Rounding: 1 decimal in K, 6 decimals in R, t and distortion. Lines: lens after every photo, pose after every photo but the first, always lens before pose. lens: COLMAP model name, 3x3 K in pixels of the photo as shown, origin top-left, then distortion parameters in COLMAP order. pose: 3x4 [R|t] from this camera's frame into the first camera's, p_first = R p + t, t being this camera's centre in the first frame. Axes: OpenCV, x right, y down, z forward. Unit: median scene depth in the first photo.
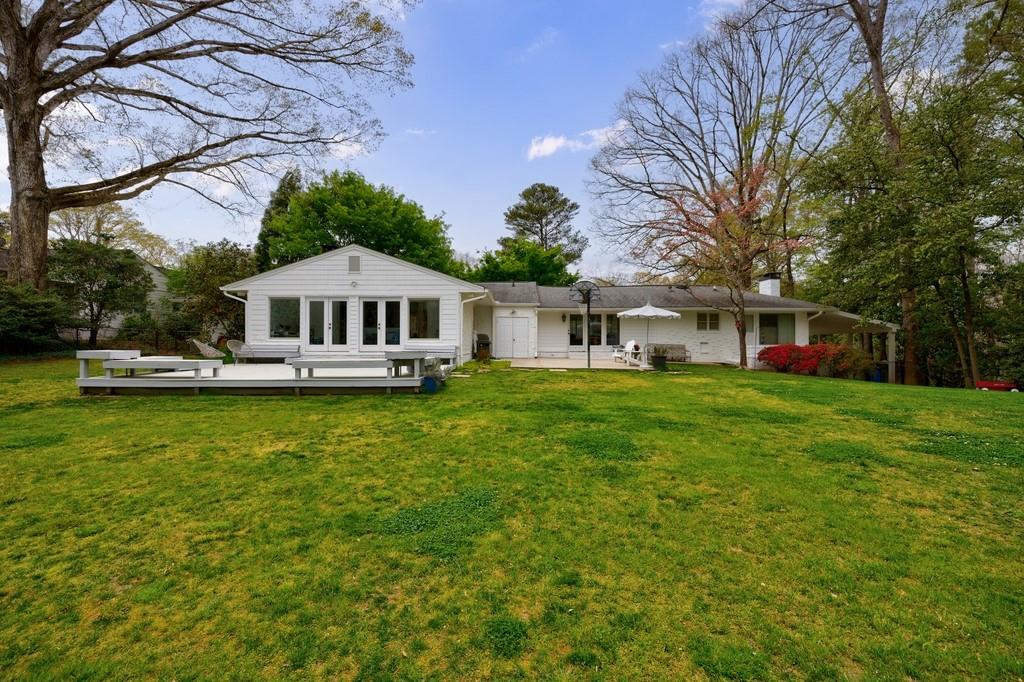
lens RADIAL K [[427.8, 0, 515.1], [0, 427.8, 339.3], [0, 0, 1]] dist [-0.001342, 0.000186]
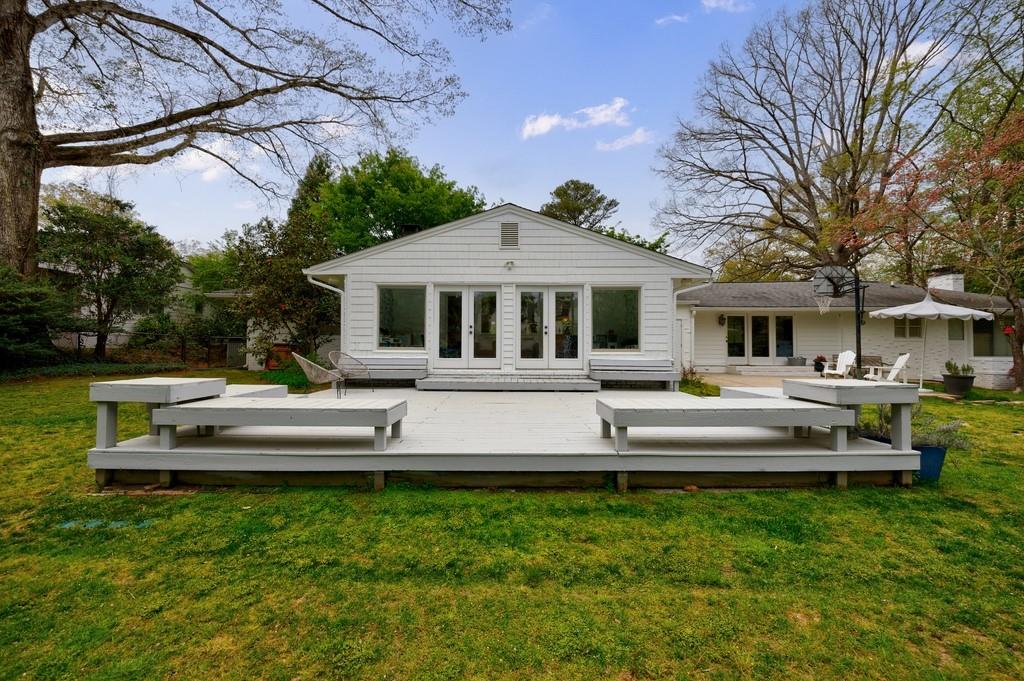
lens RADIAL K [[422.3, 0, 512.0], [0, 422.3, 340.5], [0, 0, 1]] dist [-0.000128, -0.000604]
pose [[0.999968, 0.002653, 0.007549, -0.330425], [-0.002561, 0.999922, -0.012192, -0.005786], [-0.007580, 0.012172, 0.999897, 0.312912]]
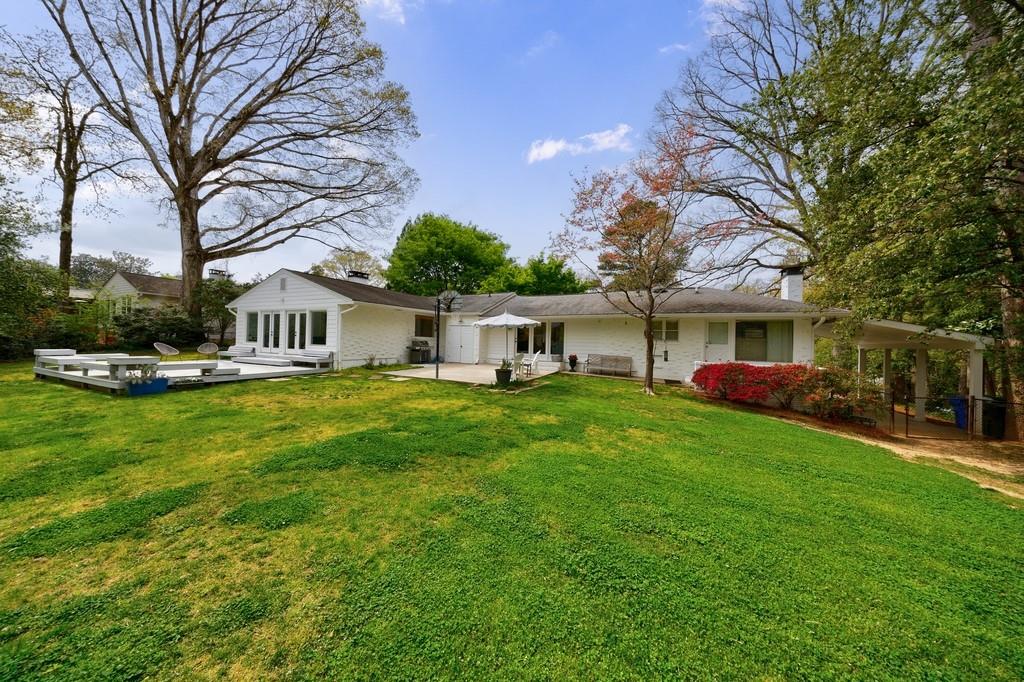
lens RADIAL K [[339.8, 0, 512.0], [0, 339.8, 341.0], [0, 0, 1]] dist [-0.007566, 0.000030]
pose [[0.904863, 0.018563, -0.425298, 0.582171], [-0.018006, 0.999824, 0.005331, -0.023282], [0.425322, 0.002835, 0.905038, 0.337408]]
